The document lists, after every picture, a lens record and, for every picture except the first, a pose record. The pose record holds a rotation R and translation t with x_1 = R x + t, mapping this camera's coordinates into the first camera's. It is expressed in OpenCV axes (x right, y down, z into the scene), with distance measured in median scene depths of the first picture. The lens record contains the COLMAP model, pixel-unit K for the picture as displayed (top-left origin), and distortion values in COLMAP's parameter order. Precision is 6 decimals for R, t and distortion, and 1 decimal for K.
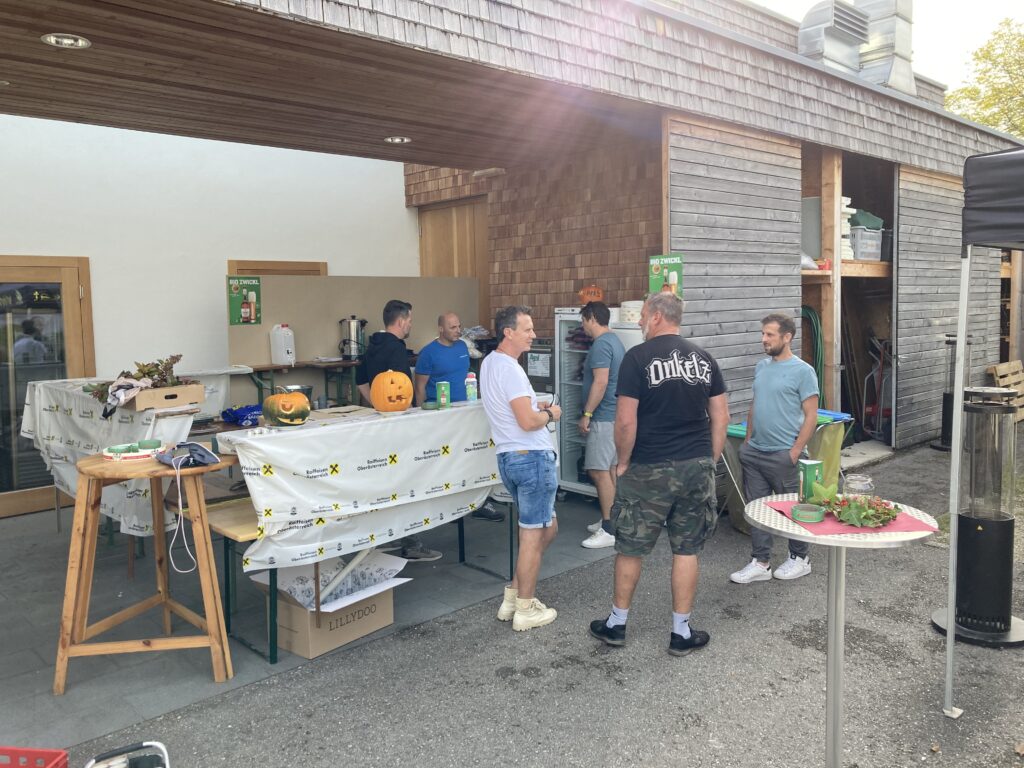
lens RADIAL K [[816.3, 0, 506.2], [0, 816.3, 378.6], [0, 0, 1]] dist [0.023957, -0.005975]
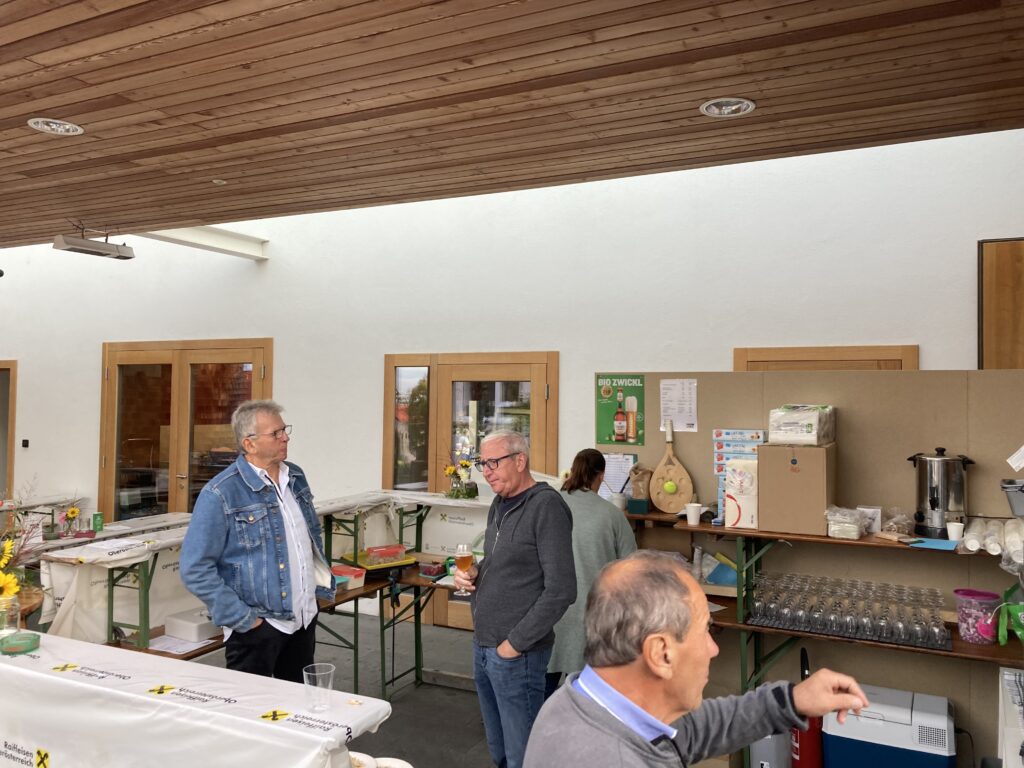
lens RADIAL K [[822.5, 0, 512.0], [0, 822.5, 384.0], [0, 0, 1]] dist [0.037233, -0.053953]
pose [[0.340369, 0.014318, -0.940183, 0.276952], [-0.106532, 0.994033, -0.023429, -0.086853], [0.934238, 0.108135, 0.339863, 0.653417]]
